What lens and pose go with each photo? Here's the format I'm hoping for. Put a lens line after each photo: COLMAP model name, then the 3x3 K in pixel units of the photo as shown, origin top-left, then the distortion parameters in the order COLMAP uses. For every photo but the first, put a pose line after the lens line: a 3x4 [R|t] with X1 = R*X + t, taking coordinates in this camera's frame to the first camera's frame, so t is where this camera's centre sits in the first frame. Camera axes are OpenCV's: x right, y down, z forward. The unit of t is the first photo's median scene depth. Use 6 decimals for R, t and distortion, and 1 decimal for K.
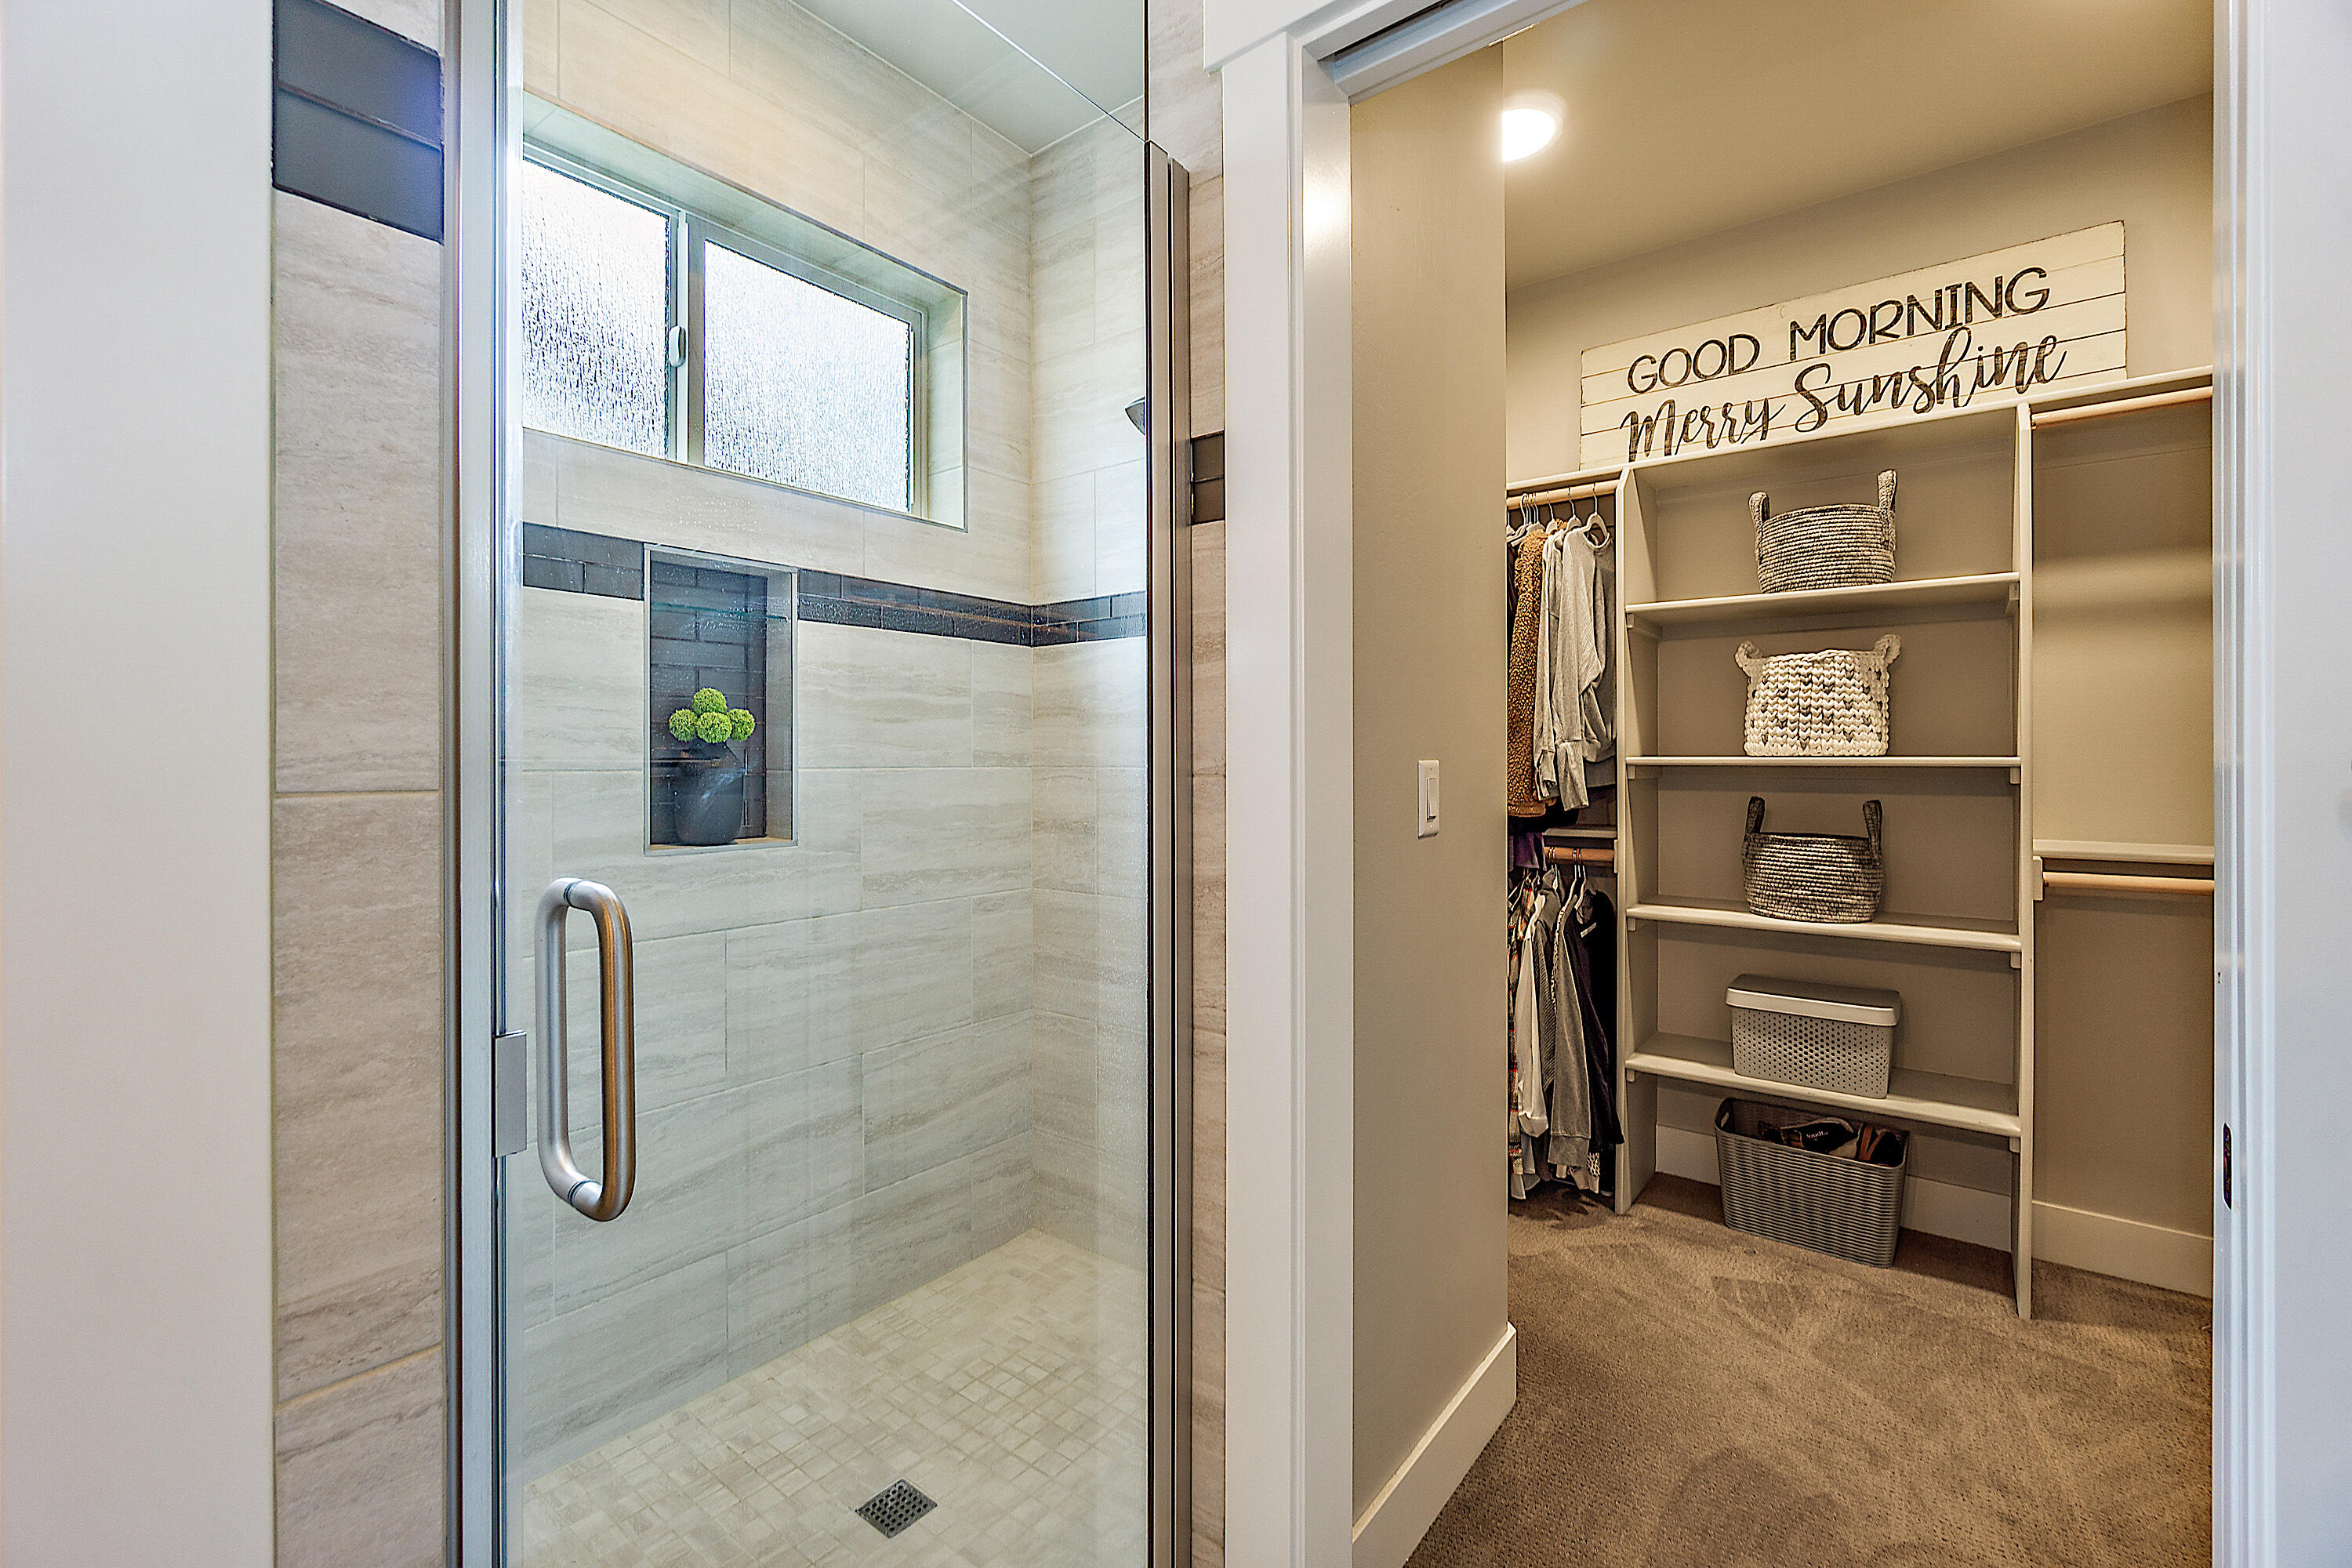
lens RADIAL K [[1030.0, 0, 1165.1], [0, 1030.0, 752.6], [0, 0, 1]] dist [-0.005084, 0.000025]
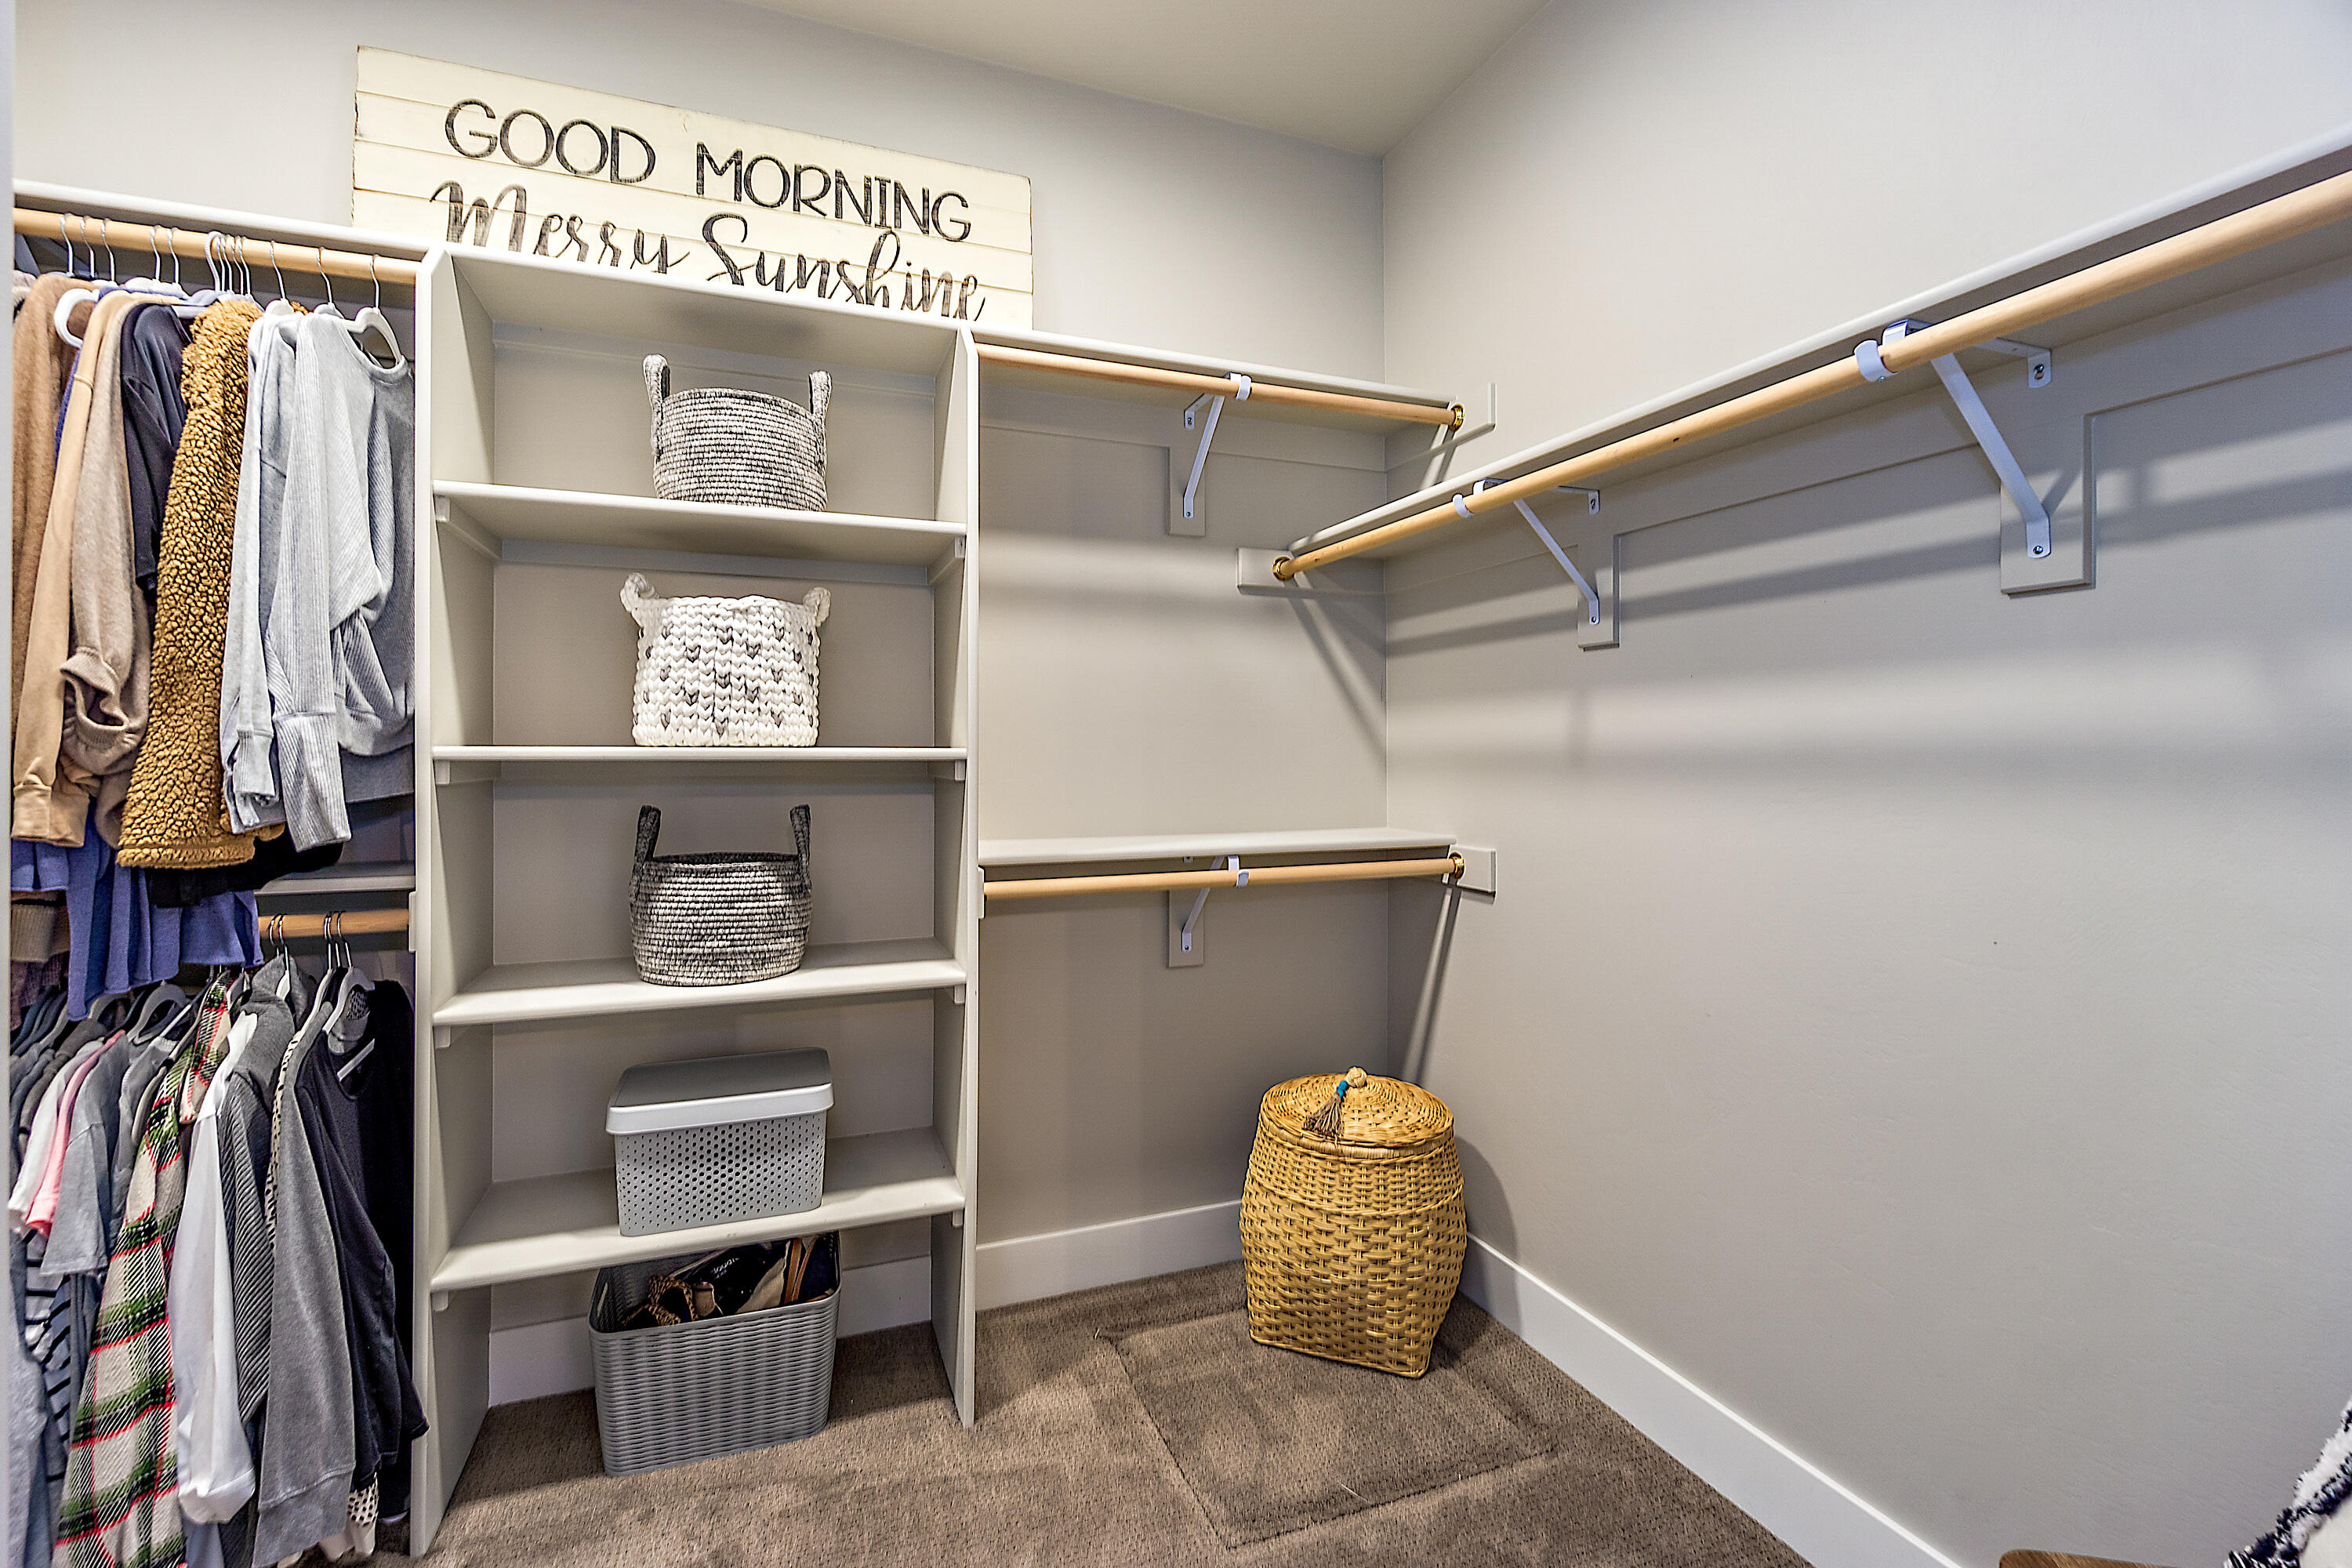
lens RADIAL K [[1030.0, 0, 1165.1], [0, 1030.0, 752.6], [0, 0, 1]] dist [-0.005084, 0.000025]
pose [[0.522837, 0.000276, 0.852432, 0.179280], [-0.005843, 0.999978, 0.003259, 0.003554], [-0.852412, -0.006685, 0.522827, 0.365419]]
